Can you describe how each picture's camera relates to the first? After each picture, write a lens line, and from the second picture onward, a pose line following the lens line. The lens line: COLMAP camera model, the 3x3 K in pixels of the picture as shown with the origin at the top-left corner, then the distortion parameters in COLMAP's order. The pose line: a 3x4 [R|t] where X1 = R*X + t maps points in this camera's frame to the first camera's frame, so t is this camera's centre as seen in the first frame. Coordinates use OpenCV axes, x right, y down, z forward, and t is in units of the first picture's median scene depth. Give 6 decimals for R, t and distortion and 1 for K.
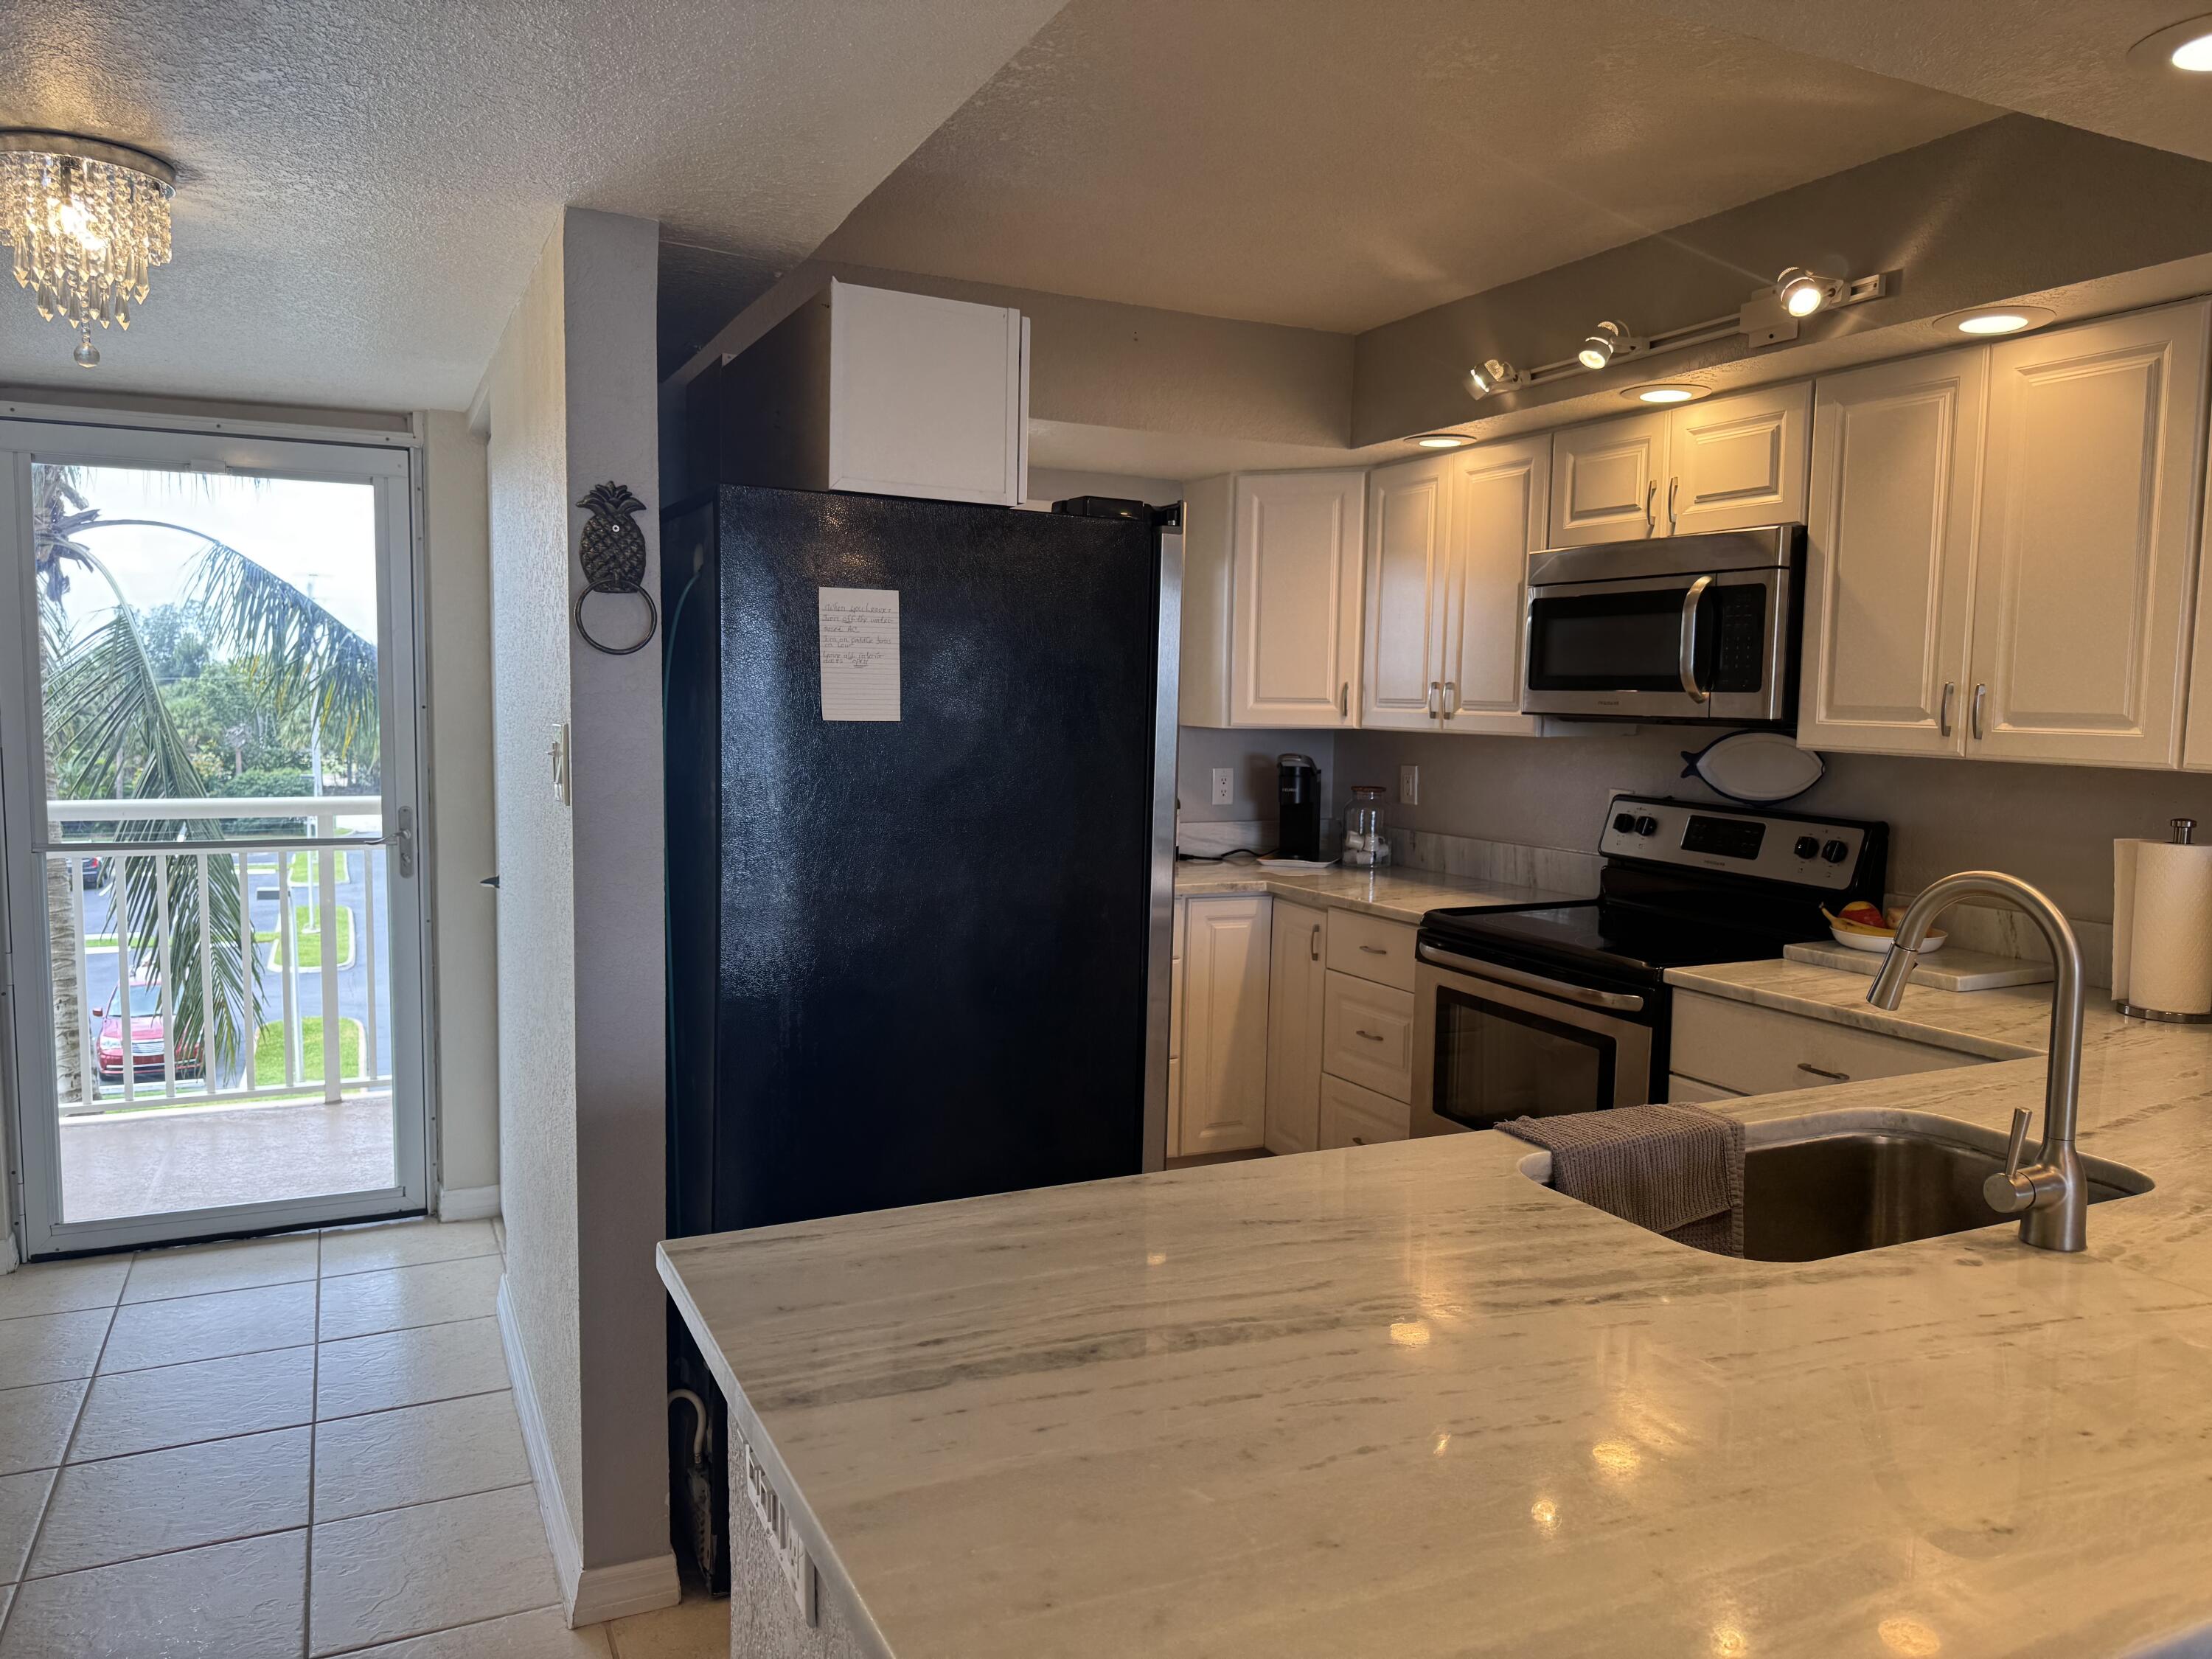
lens RADIAL K [[1568.4, 0, 1116.7], [0, 1568.4, 829.0], [0, 0, 1]] dist [0.014937, -0.002526]
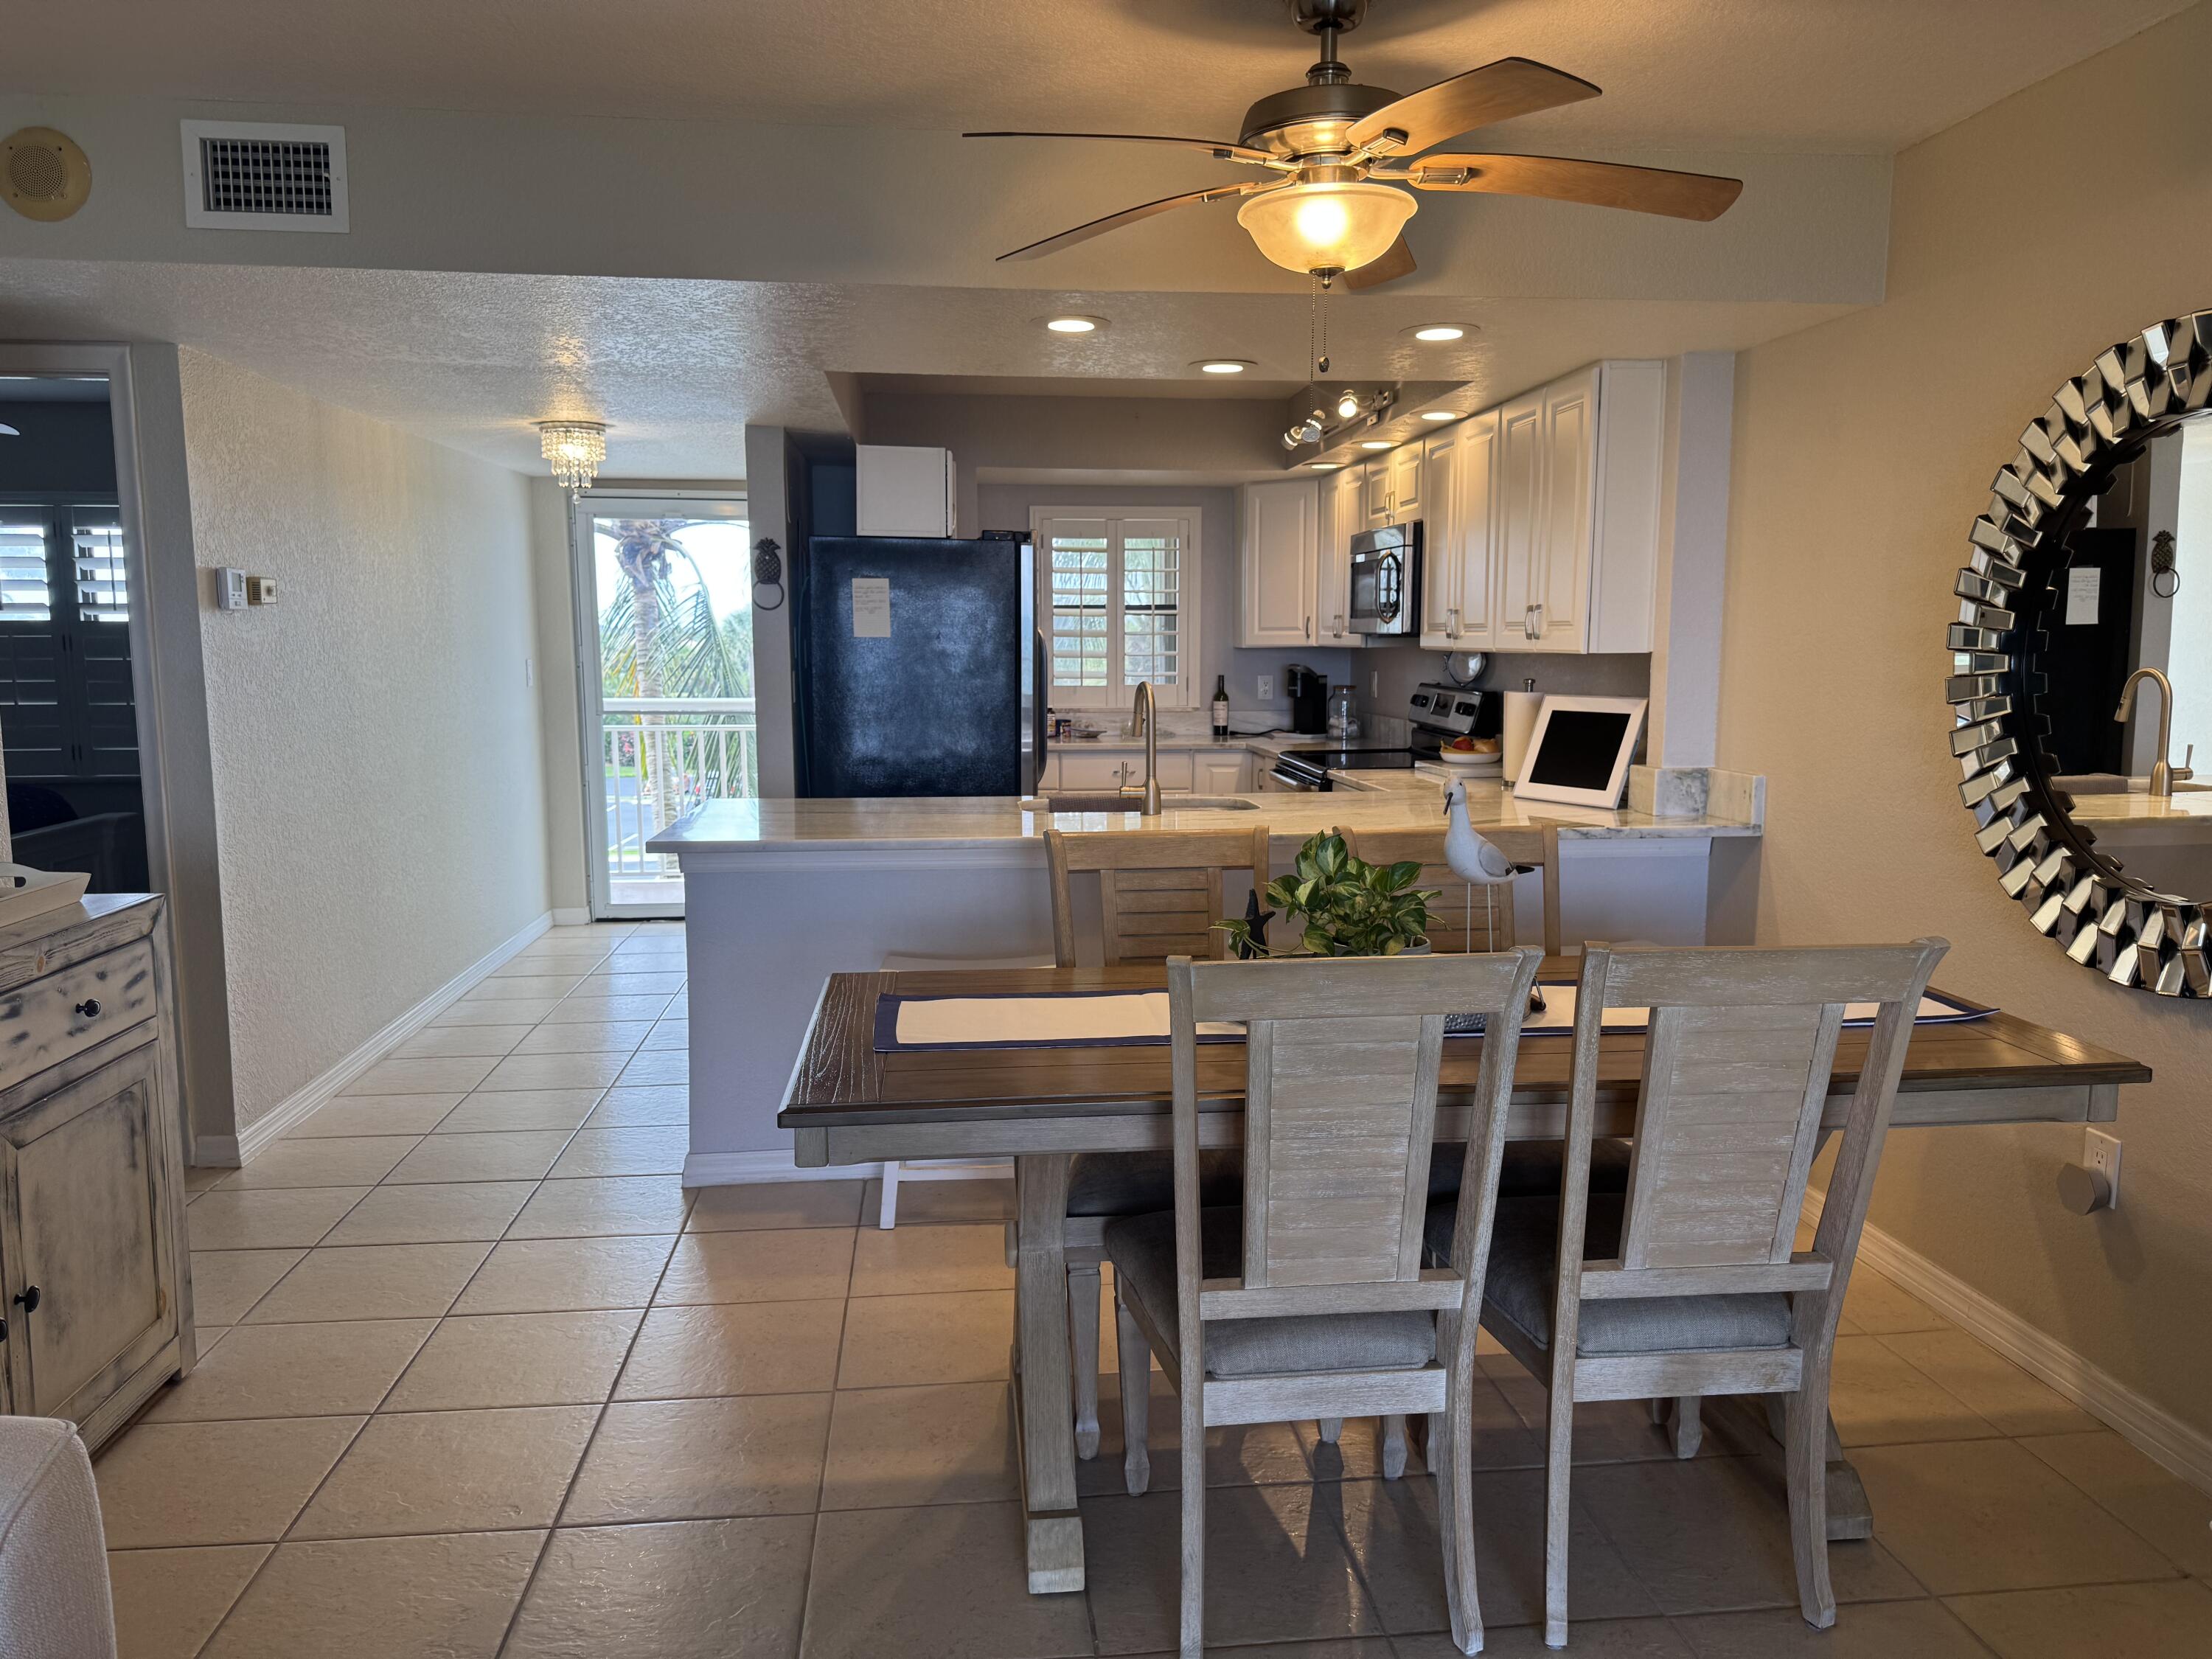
lens RADIAL K [[1568.4, 0, 1095.6], [0, 1568.4, 814.0], [0, 0, 1]] dist [0.014937, -0.002526]
pose [[0.938614, 0.023292, -0.344183, 0.579604], [-0.014934, 0.999526, 0.026914, 0.075172], [0.344646, -0.020121, 0.938517, -0.636961]]
